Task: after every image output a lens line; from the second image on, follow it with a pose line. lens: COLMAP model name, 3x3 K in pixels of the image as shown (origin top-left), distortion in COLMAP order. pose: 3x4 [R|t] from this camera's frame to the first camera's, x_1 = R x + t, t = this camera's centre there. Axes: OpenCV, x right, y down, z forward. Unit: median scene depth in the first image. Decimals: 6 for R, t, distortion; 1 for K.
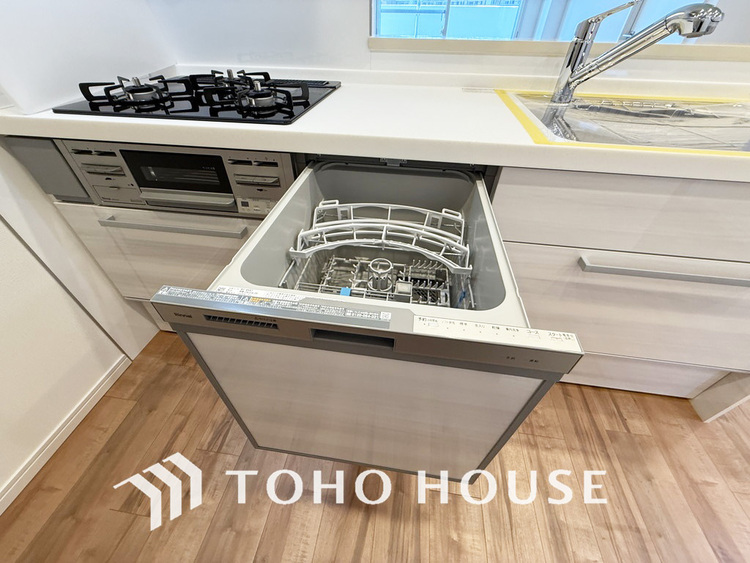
lens RADIAL K [[301.2, 0, 376.4], [0, 301.2, 282.8], [0, 0, 1]] dist [-0.001997, 0.000701]
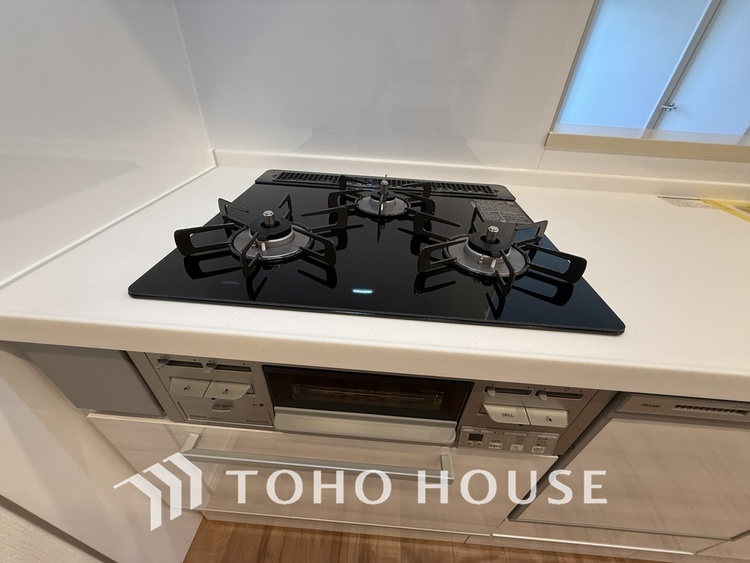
lens RADIAL K [[301.2, 0, 373.3], [0, 301.2, 284.4], [0, 0, 1]] dist [-0.001997, 0.000701]
pose [[0.996133, -0.018532, 0.085877, -0.647409], [0.026425, 0.995436, -0.091704, -0.481657], [-0.083786, 0.093618, 0.992076, 0.421953]]
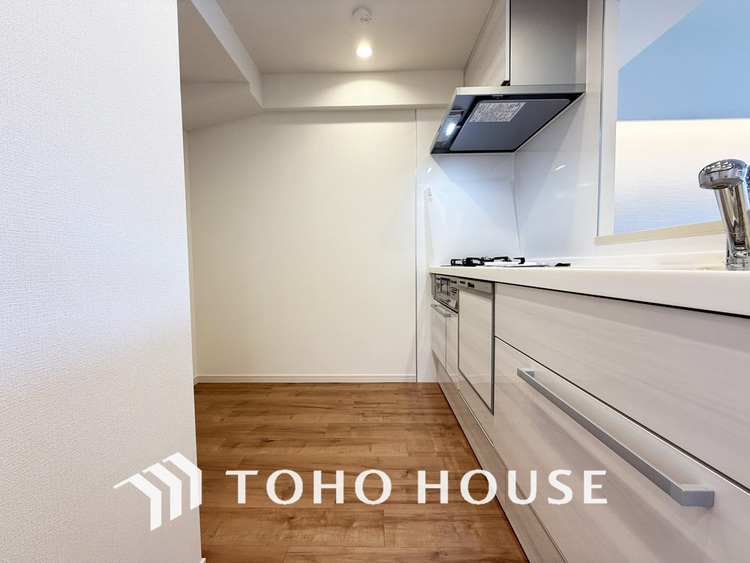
lens RADIAL K [[301.2, 0, 373.2], [0, 301.2, 282.3], [0, 0, 1]] dist [-0.001997, 0.000701]
pose [[0.123733, 0.039538, -0.991527, 1.508854], [-0.650743, 0.757584, -0.050997, 0.093495], [0.749149, 0.651539, 0.119468, 0.252155]]
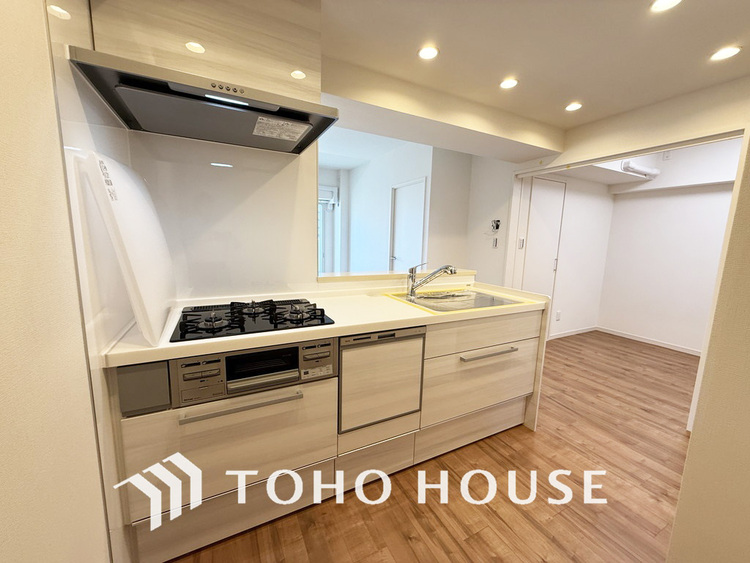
lens RADIAL K [[301.2, 0, 374.5], [0, 301.2, 280.7], [0, 0, 1]] dist [-0.001997, 0.000701]
pose [[0.814700, -0.072685, 0.575310, -0.993568], [0.371138, 0.827654, -0.421005, 0.136121], [-0.445557, 0.556512, 0.701266, -0.538231]]
